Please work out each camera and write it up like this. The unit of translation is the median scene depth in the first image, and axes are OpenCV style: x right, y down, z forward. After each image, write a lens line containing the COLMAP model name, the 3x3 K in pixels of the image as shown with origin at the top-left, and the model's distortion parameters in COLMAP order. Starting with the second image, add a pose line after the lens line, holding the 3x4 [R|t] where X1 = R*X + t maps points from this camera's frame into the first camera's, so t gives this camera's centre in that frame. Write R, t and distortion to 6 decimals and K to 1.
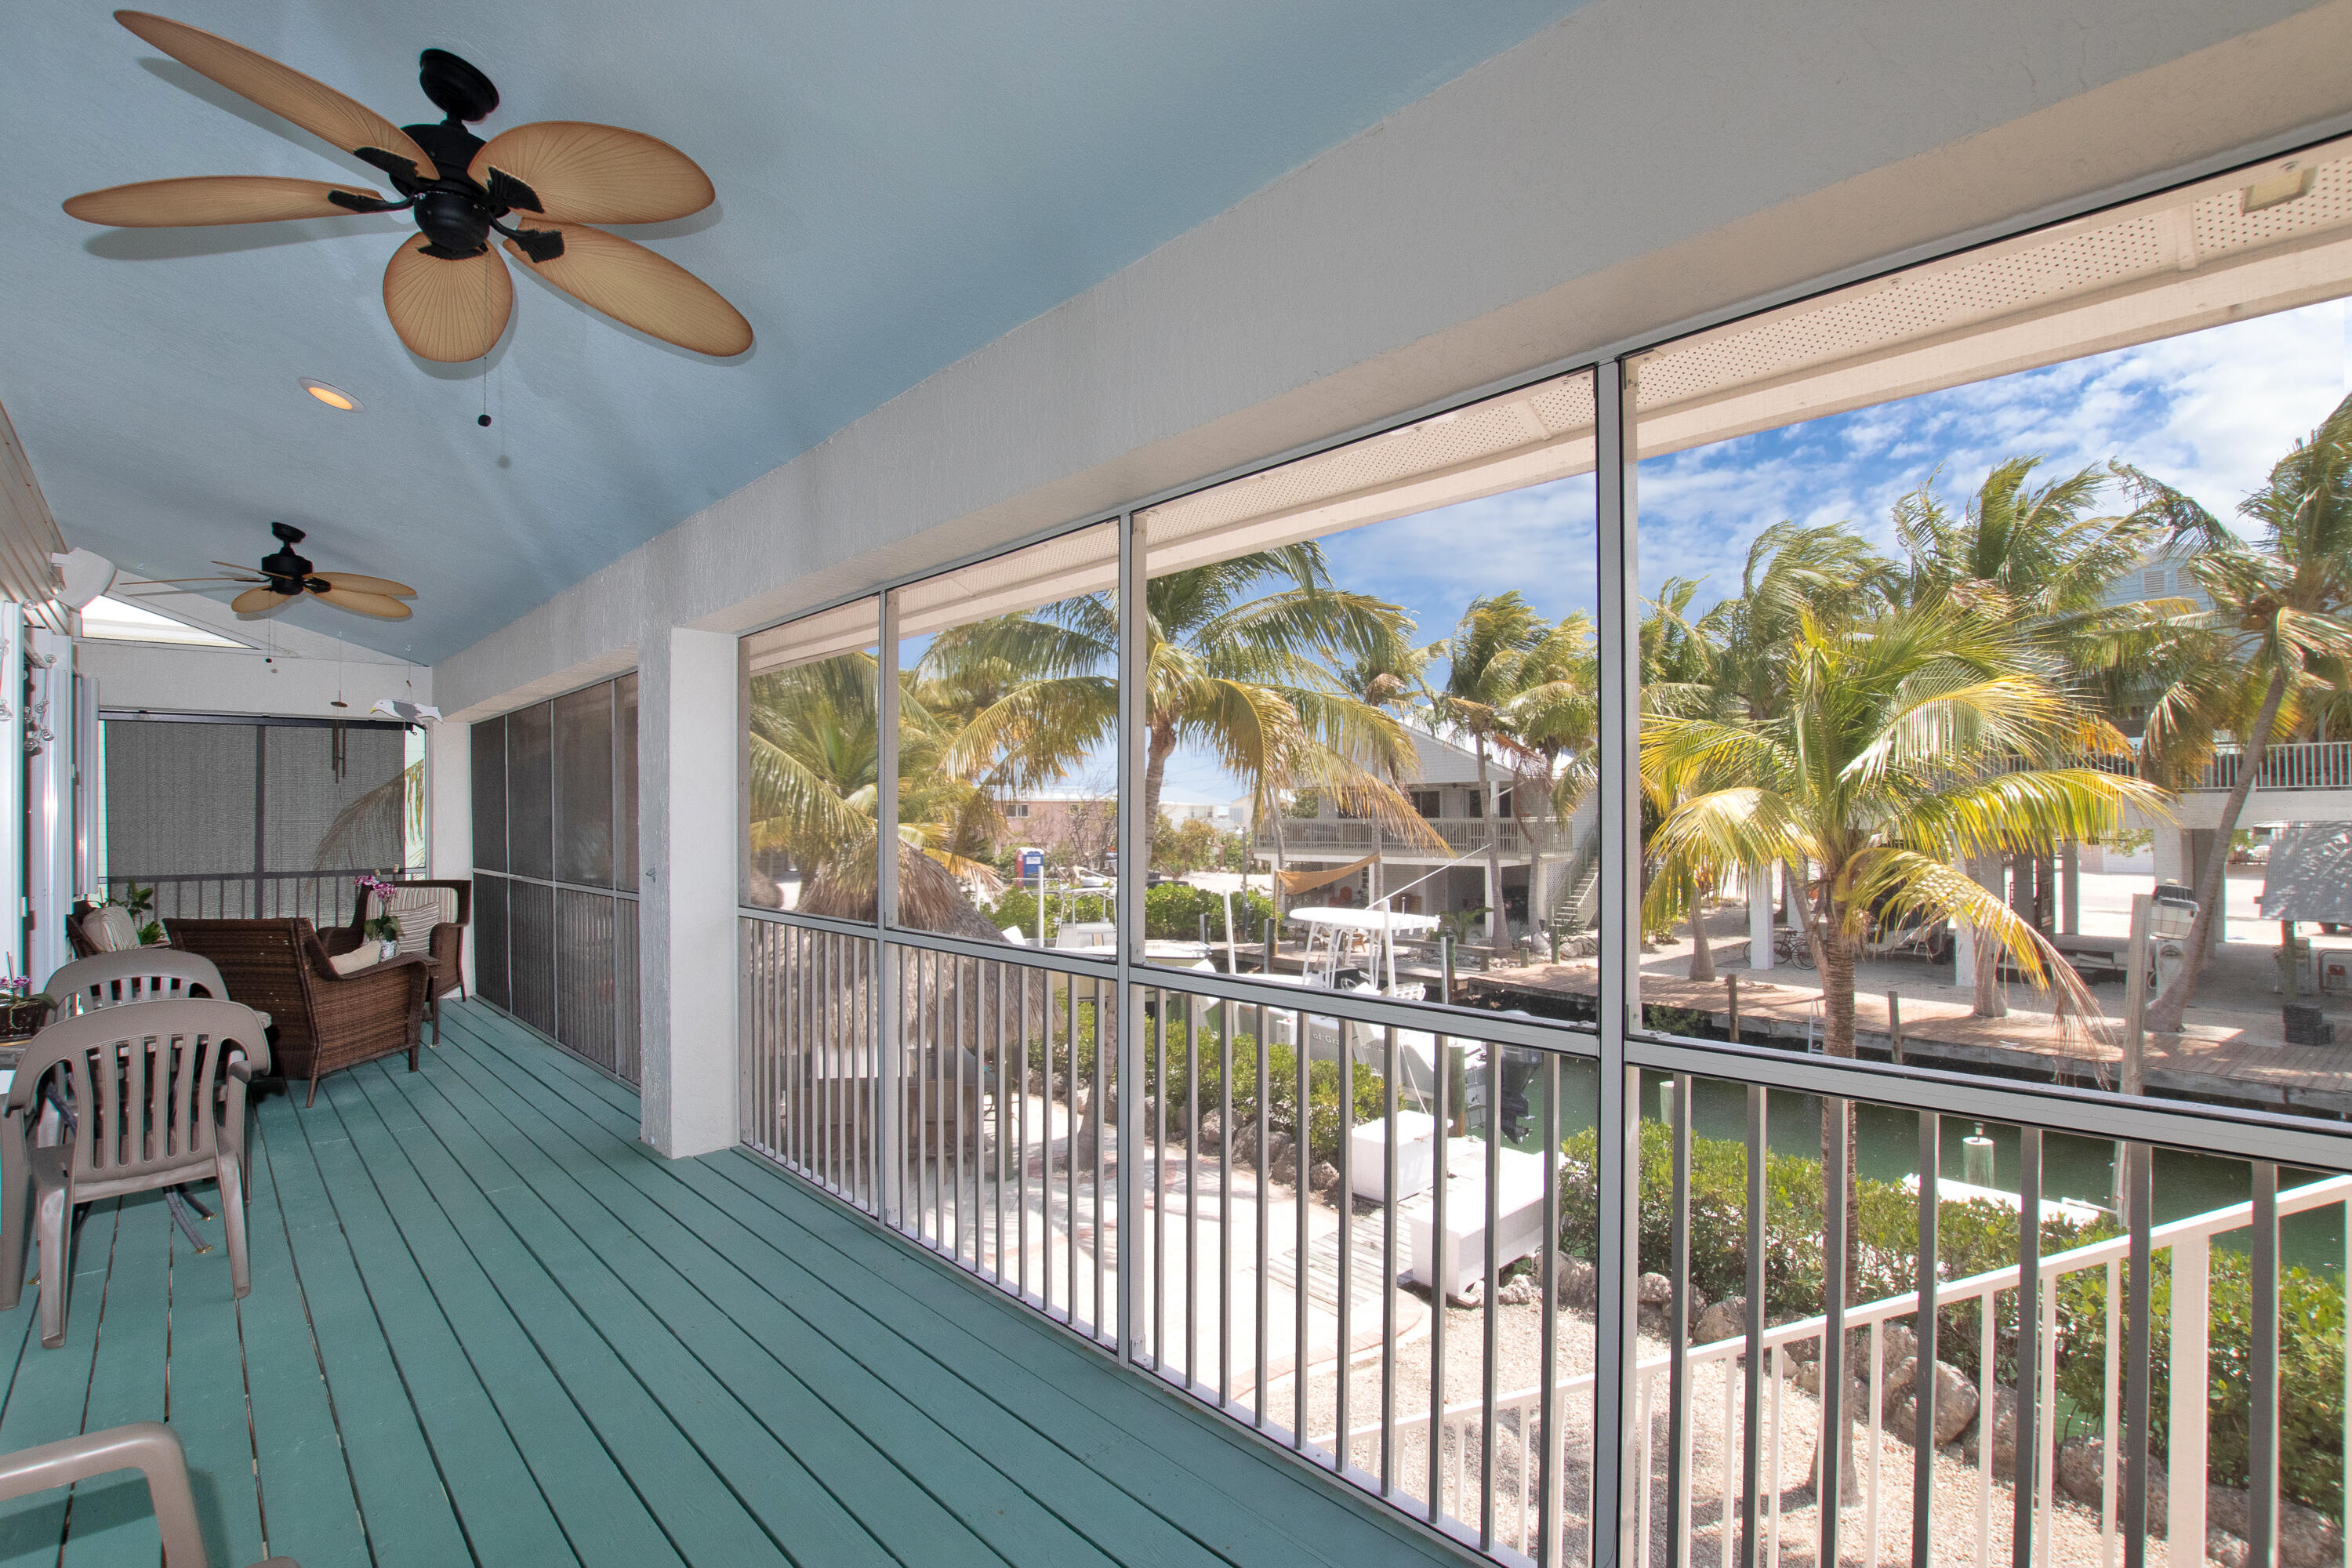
lens RADIAL K [[1101.8, 0, 1173.0], [0, 1101.8, 804.2], [0, 0, 1]] dist [-0.009397, 0.000427]
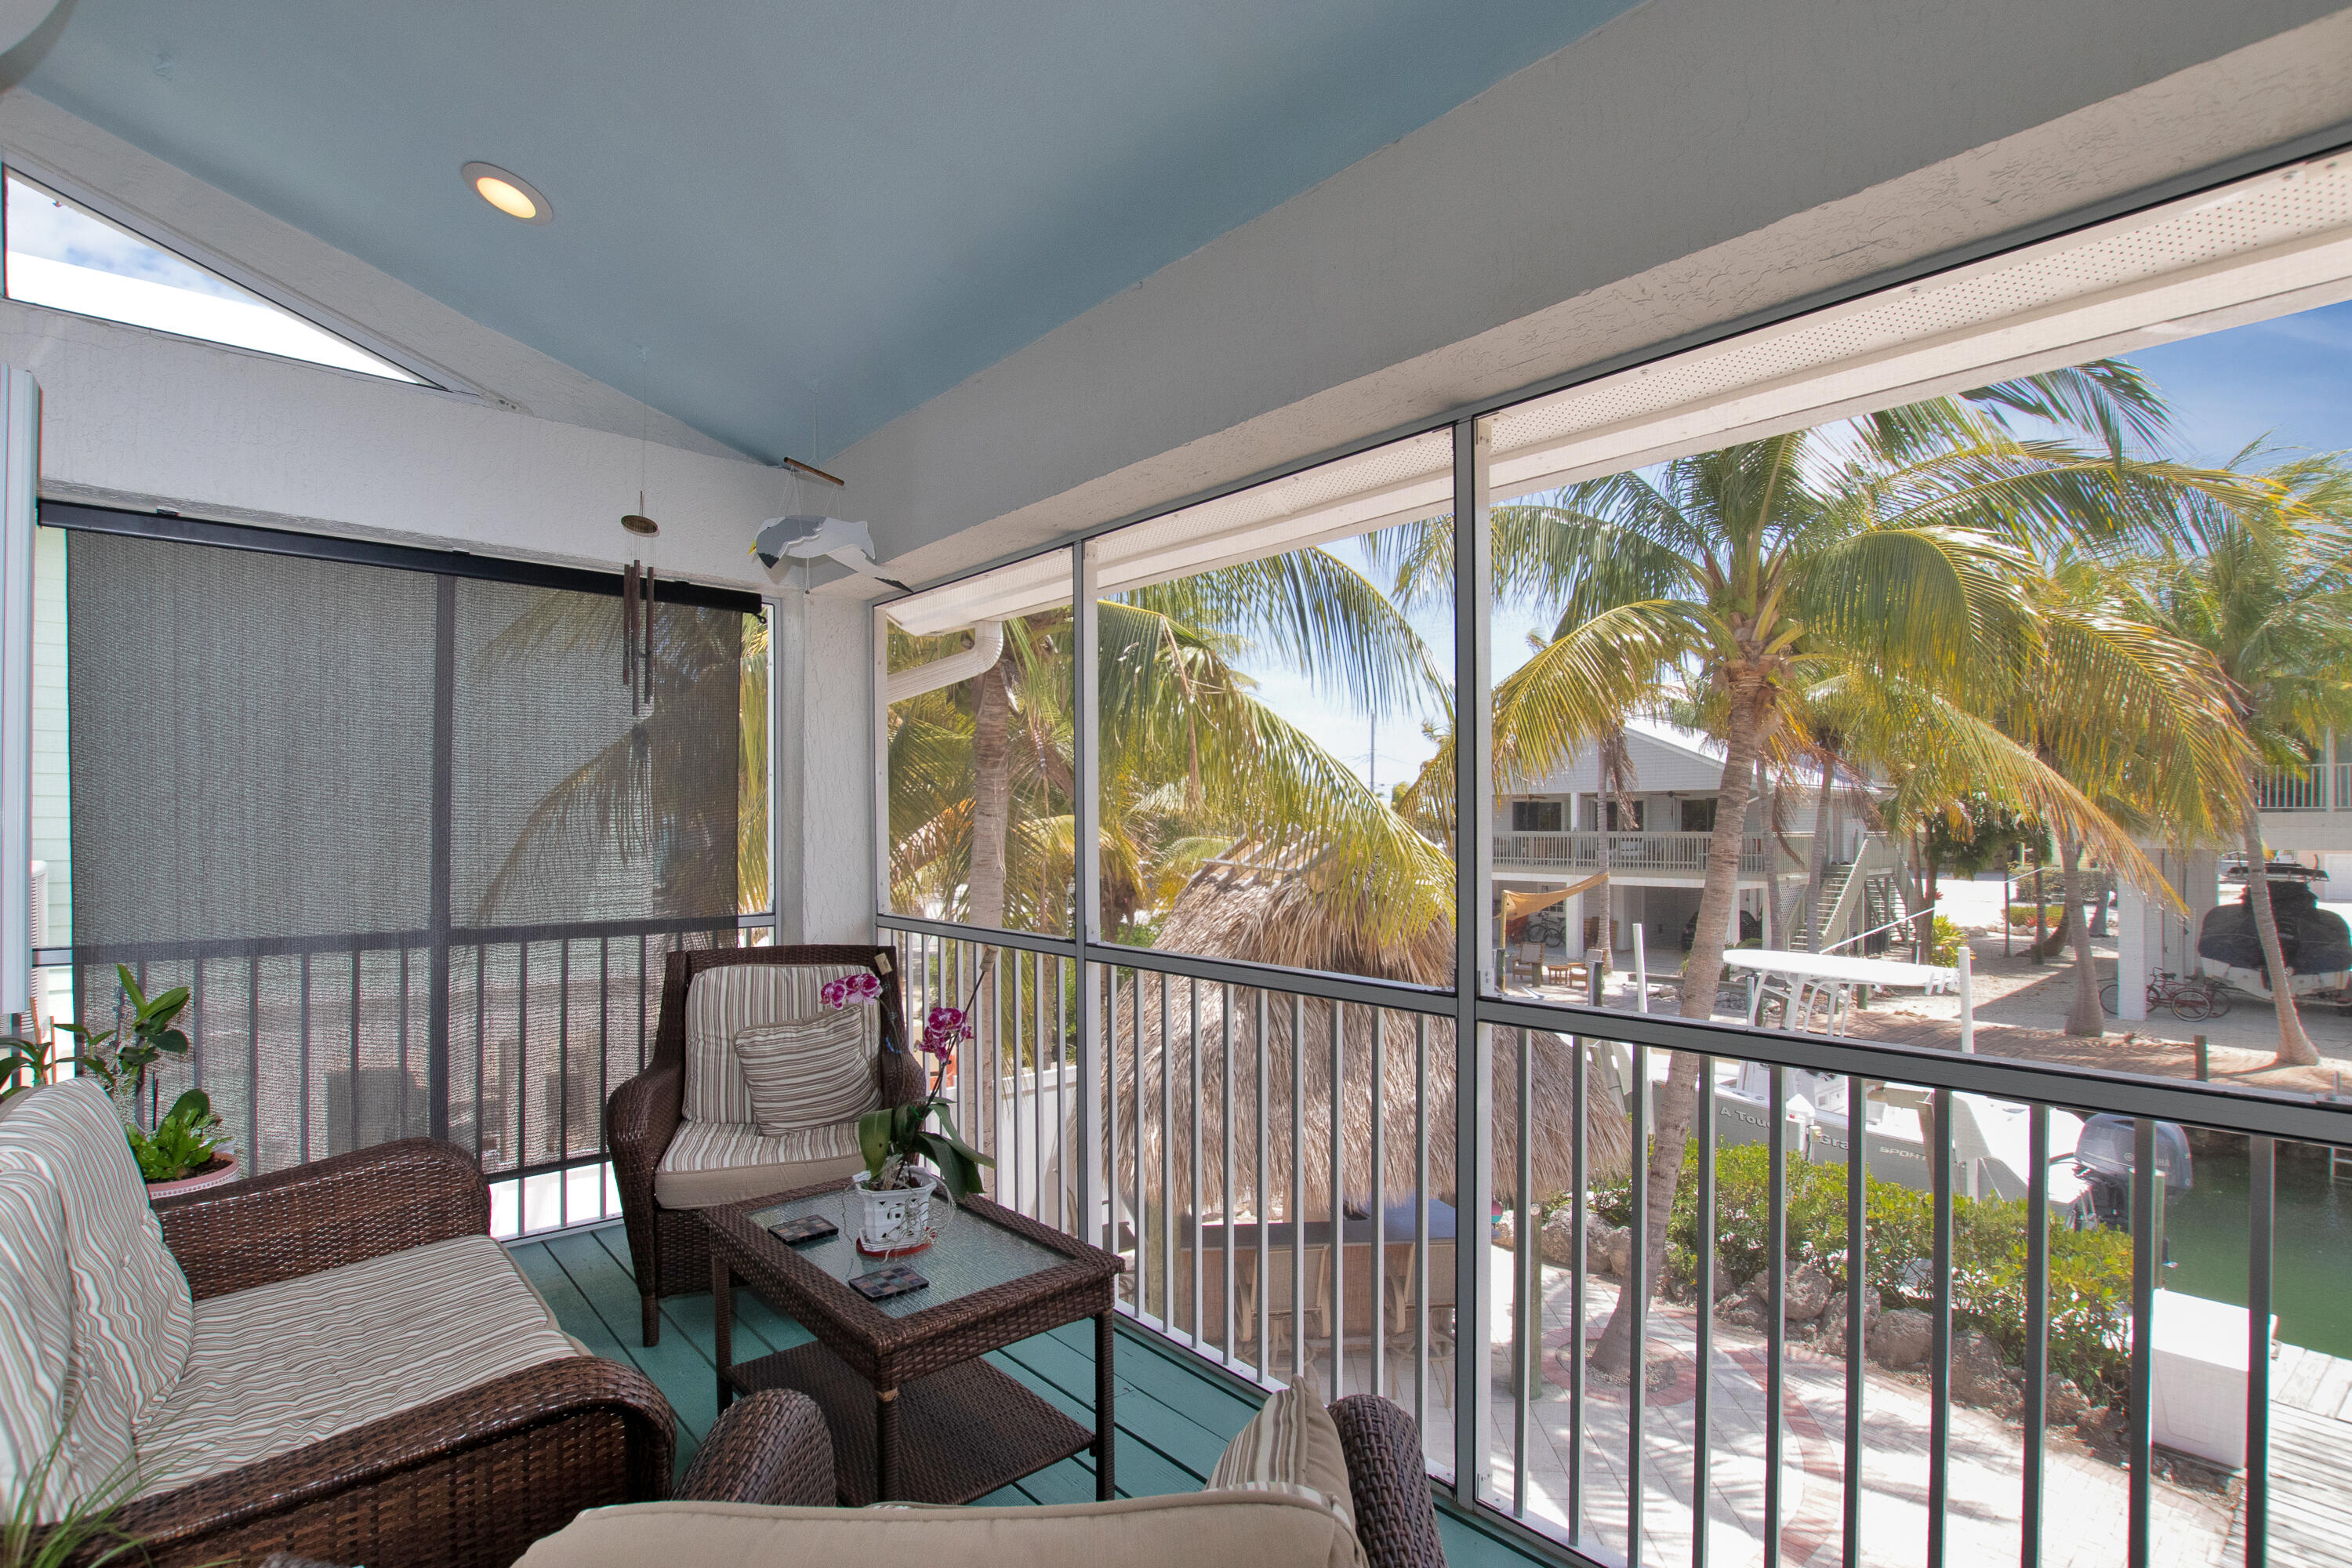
lens RADIAL K [[1101.8, 0, 1173.0], [0, 1101.8, 804.2], [0, 0, 1]] dist [-0.009397, 0.000427]
pose [[0.998858, 0.011123, -0.046475, -0.500078], [-0.010942, 0.999932, 0.004135, 0.009033], [0.046518, -0.003622, 0.998911, 0.554172]]
